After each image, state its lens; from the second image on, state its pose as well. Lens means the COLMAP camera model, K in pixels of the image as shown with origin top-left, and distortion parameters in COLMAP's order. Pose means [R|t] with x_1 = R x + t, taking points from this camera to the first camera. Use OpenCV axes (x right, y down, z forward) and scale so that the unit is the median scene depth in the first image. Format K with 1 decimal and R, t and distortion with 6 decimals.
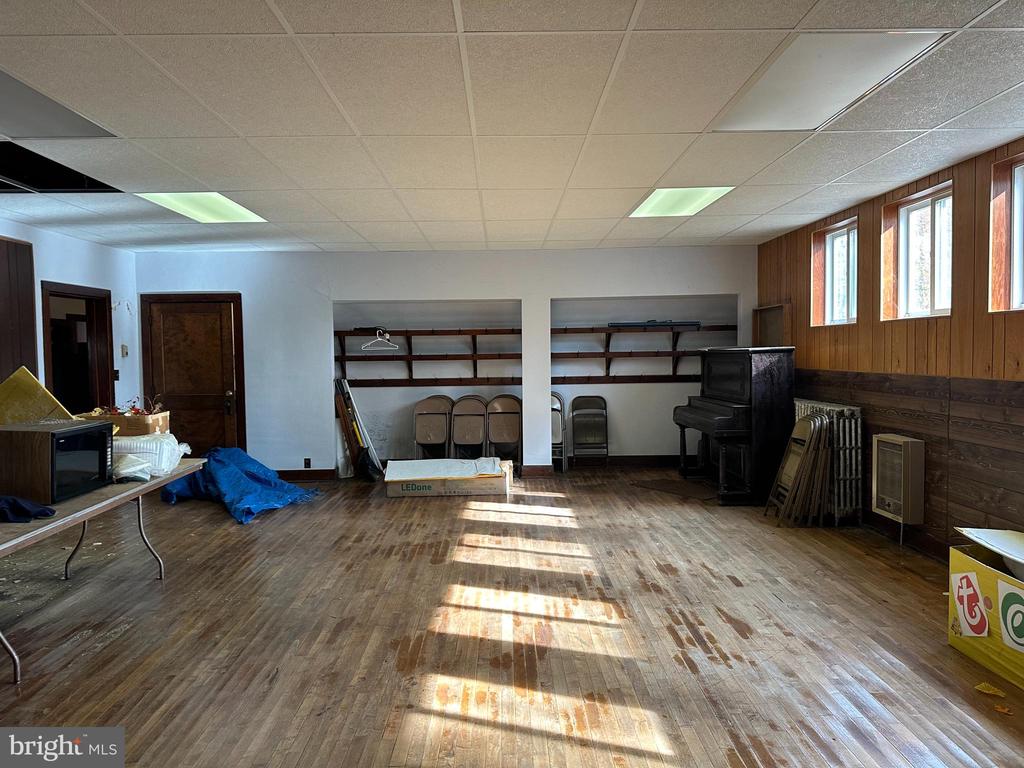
lens RADIAL K [[730.2, 0, 501.1], [0, 730.2, 379.9], [0, 0, 1]] dist [0.062614, -0.063740]
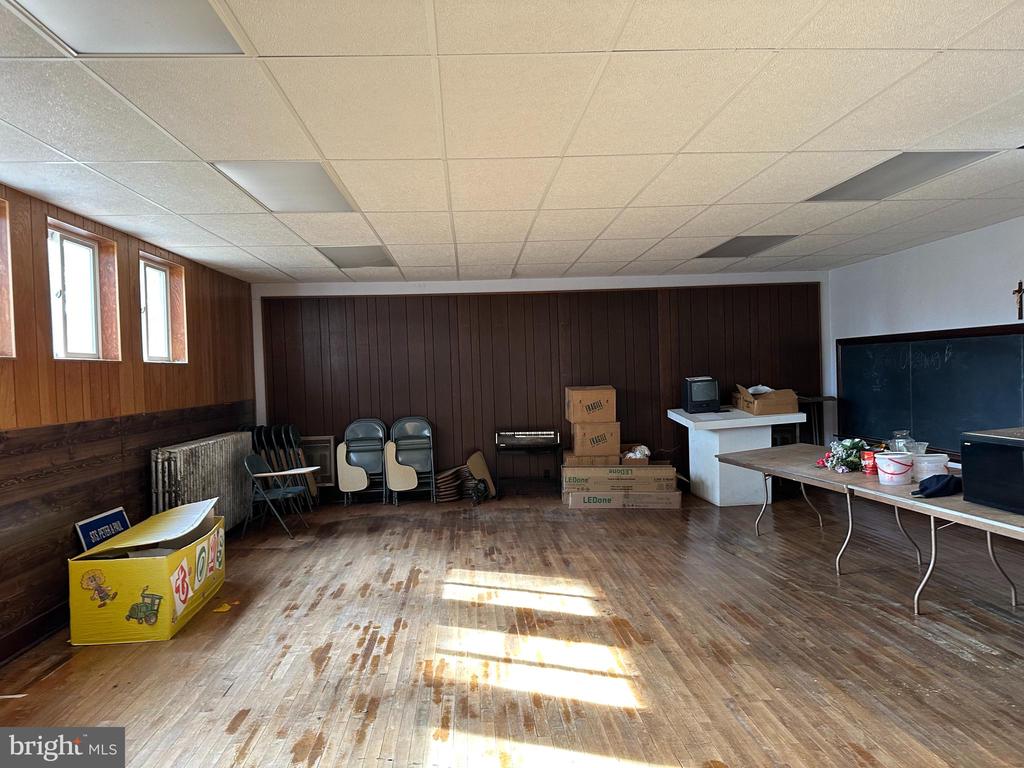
lens RADIAL K [[730.2, 0, 511.7], [0, 730.2, 389.2], [0, 0, 1]] dist [0.062614, -0.063740]
pose [[-0.997059, 0.044967, -0.062062, 0.103194], [0.040917, 0.997043, 0.065048, -0.085907], [0.064803, 0.062317, -0.995950, 1.957639]]
